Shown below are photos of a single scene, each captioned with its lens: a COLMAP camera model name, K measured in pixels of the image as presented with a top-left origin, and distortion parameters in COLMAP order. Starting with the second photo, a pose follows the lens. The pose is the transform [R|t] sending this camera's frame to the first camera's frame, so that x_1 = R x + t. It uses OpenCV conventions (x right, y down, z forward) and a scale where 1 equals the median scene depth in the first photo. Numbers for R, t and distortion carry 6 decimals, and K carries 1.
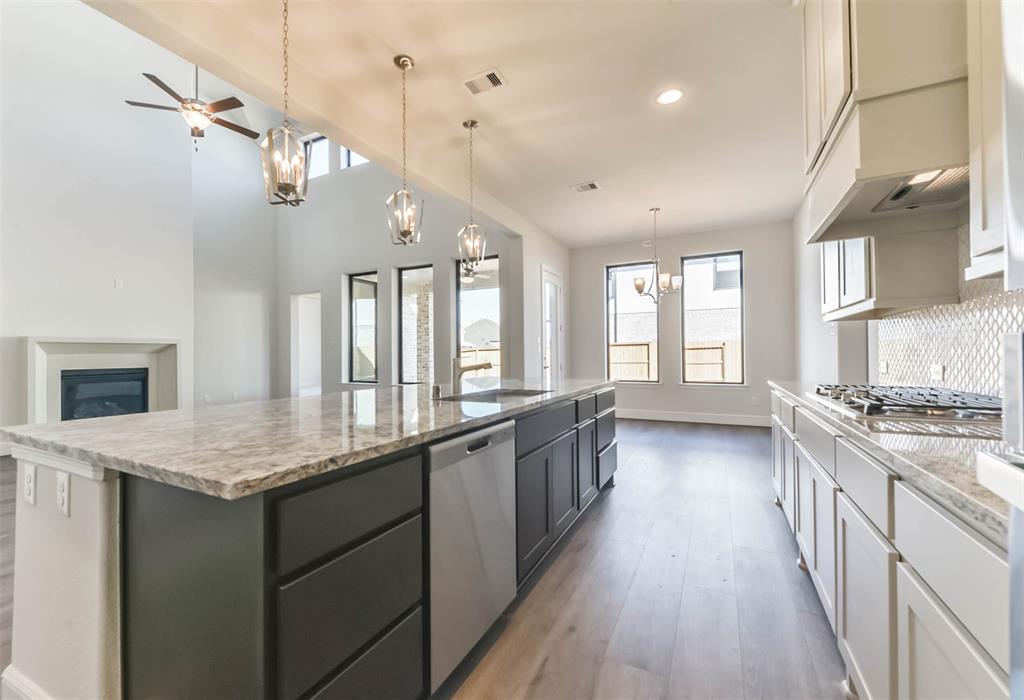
lens RADIAL K [[422.8, 0, 493.5], [0, 422.8, 351.0], [0, 0, 1]] dist [0.007213, -0.002002]
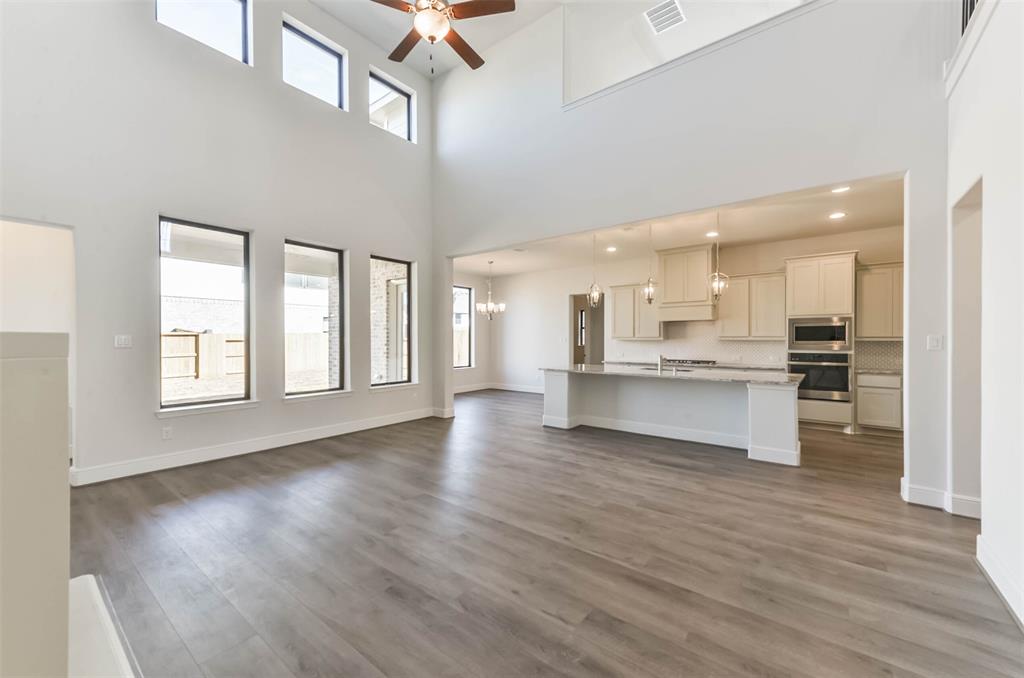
lens RADIAL K [[405.4, 0, 511.9], [0, 405.4, 341.1], [0, 0, 1]] dist [0.016377, -0.001929]
pose [[0.176386, 0.001024, 0.984320, -1.186201], [-0.007031, 0.999975, 0.000219, -0.029875], [-0.984296, -0.006959, 0.176389, 0.668048]]
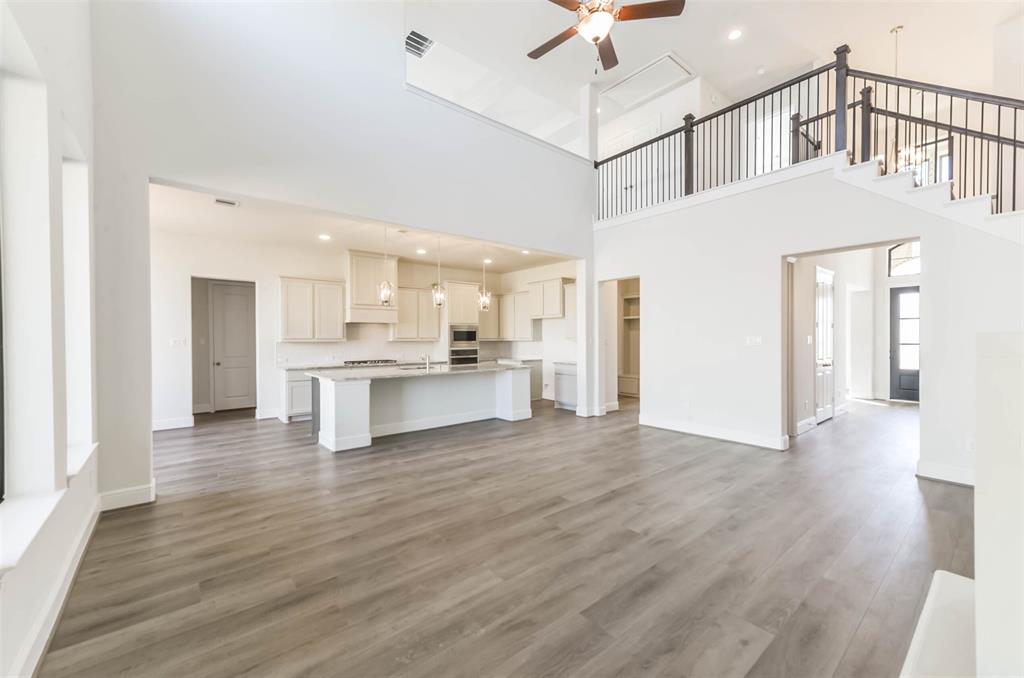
lens RADIAL K [[405.4, 0, 513.0], [0, 405.4, 341.0], [0, 0, 1]] dist [0.016377, -0.001929]
pose [[-0.924355, 0.009797, 0.381408, -0.733391], [0.008972, 0.999952, -0.003941, -0.028480], [-0.381429, -0.000221, -0.924398, 1.486591]]
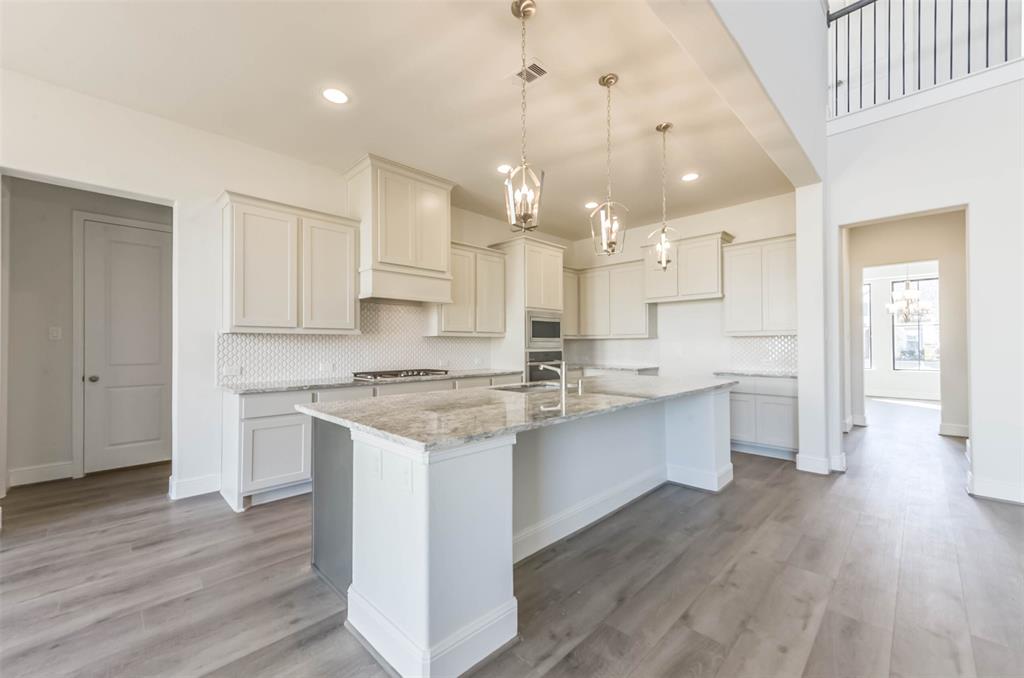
lens RADIAL K [[405.4, 0, 512.1], [0, 405.4, 341.8], [0, 0, 1]] dist [0.016377, -0.001929]
pose [[-0.956320, 0.013412, 0.292014, -0.134256], [0.008434, 0.999797, -0.018299, -0.008371], [-0.292201, -0.015037, -0.956239, 1.025102]]
